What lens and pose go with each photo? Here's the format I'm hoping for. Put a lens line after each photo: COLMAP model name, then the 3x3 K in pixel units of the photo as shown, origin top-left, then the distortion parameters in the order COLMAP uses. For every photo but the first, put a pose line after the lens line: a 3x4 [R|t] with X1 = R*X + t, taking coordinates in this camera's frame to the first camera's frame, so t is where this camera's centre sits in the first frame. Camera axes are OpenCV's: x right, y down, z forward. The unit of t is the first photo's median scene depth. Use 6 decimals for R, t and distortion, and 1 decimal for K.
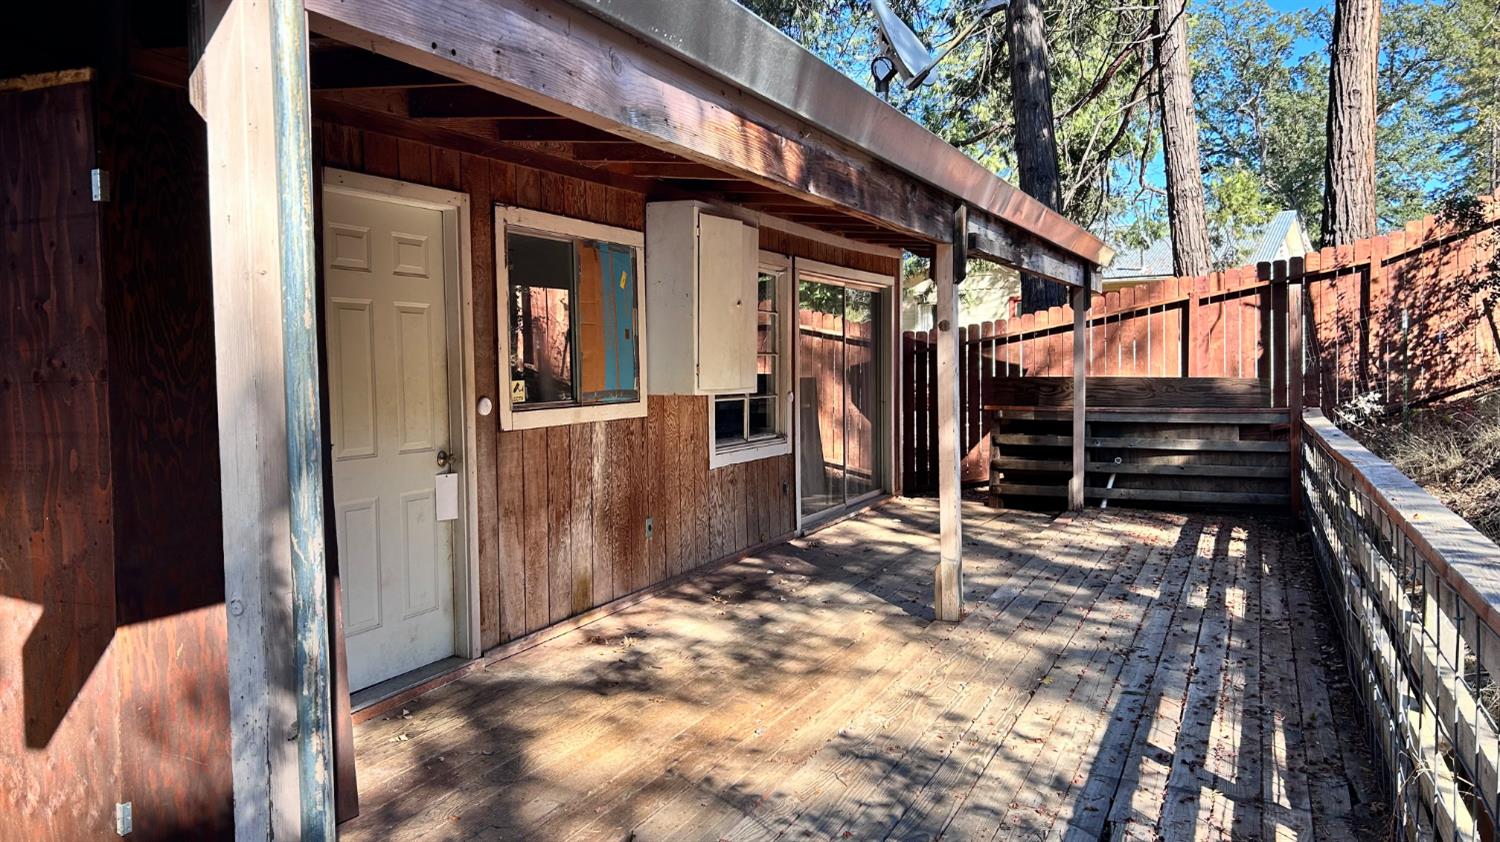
lens RADIAL K [[1119.6, 0, 759.2], [0, 1119.6, 418.3], [0, 0, 1]] dist [0.066628, -0.080609]
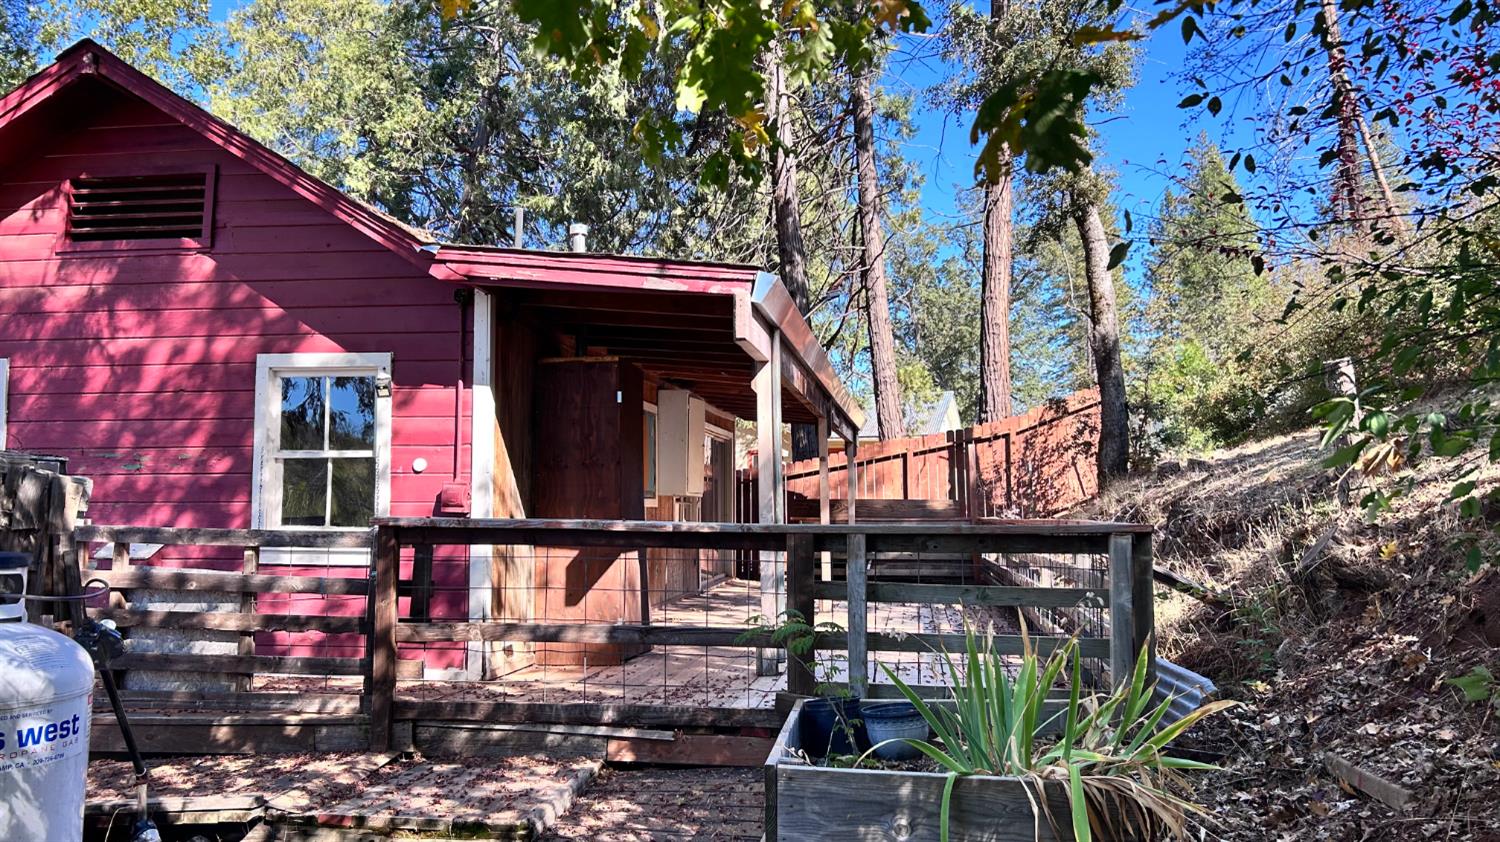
lens RADIAL K [[1119.6, 0, 759.2], [0, 1119.6, 418.3], [0, 0, 1]] dist [0.066628, -0.080609]
pose [[0.961035, 0.029878, 0.274808, -0.247102], [0.007946, 0.990745, -0.135505, 0.057028], [-0.276313, 0.132408, 0.951903, -0.432690]]
